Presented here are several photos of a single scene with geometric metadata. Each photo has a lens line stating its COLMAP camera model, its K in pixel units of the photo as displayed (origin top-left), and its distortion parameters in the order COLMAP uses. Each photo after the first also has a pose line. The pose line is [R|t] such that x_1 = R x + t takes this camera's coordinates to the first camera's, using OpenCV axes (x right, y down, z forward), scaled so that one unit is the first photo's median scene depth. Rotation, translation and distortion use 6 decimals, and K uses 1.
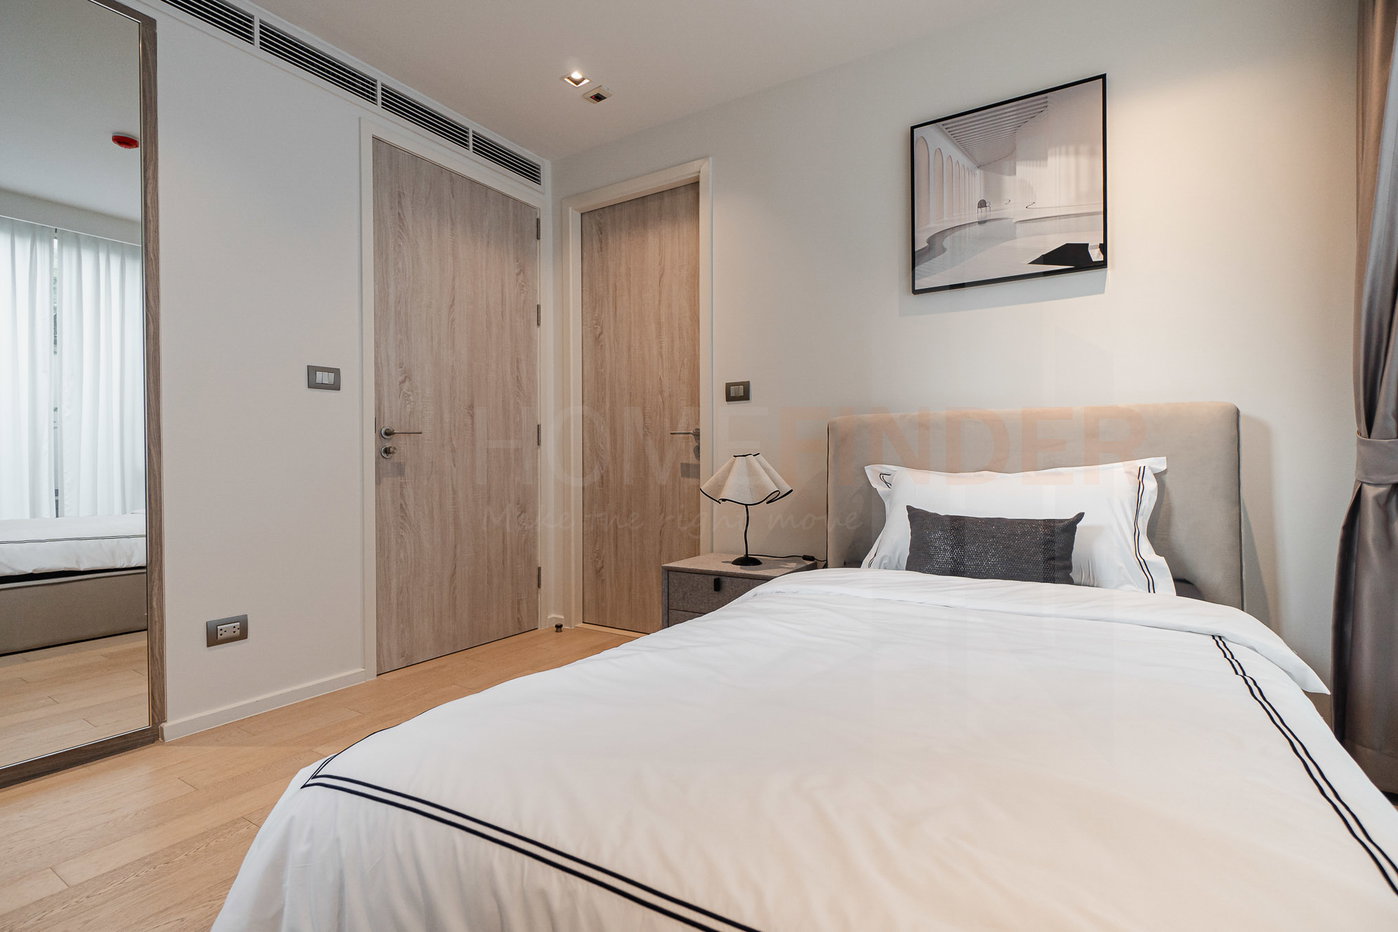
lens RADIAL K [[668.3, 0, 702.5], [0, 668.3, 464.3], [0, 0, 1]] dist [0.002993, 0.001787]
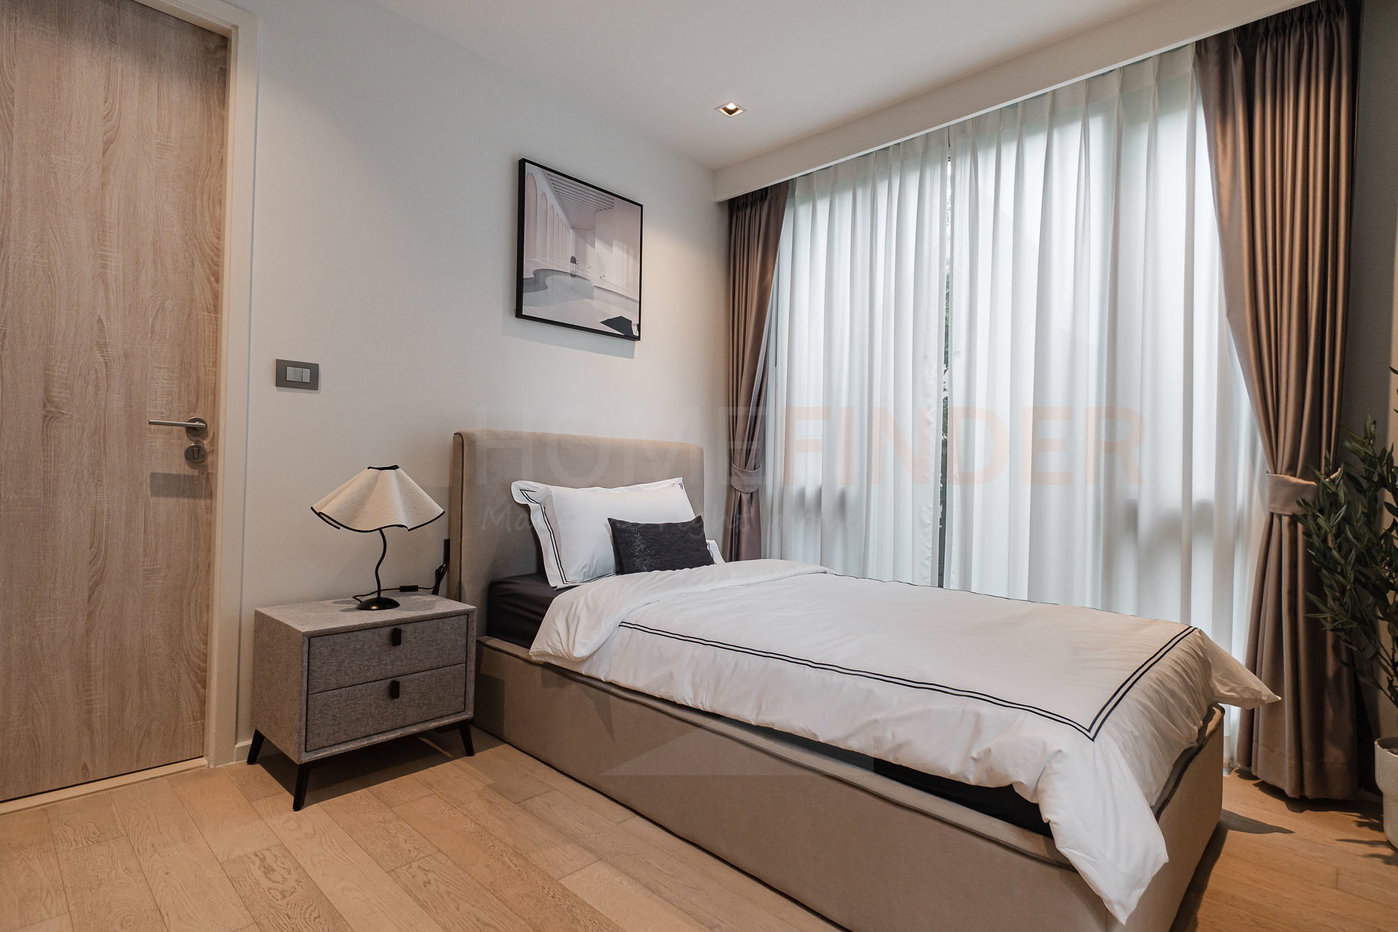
lens RADIAL K [[668.3, 0, 702.3], [0, 668.3, 473.0], [0, 0, 1]] dist [0.002993, 0.001787]
pose [[0.216128, 0.012111, 0.976290, -0.656709], [-0.018756, 0.999790, -0.008251, -0.007850], [-0.976185, -0.016528, 0.216310, 0.499615]]
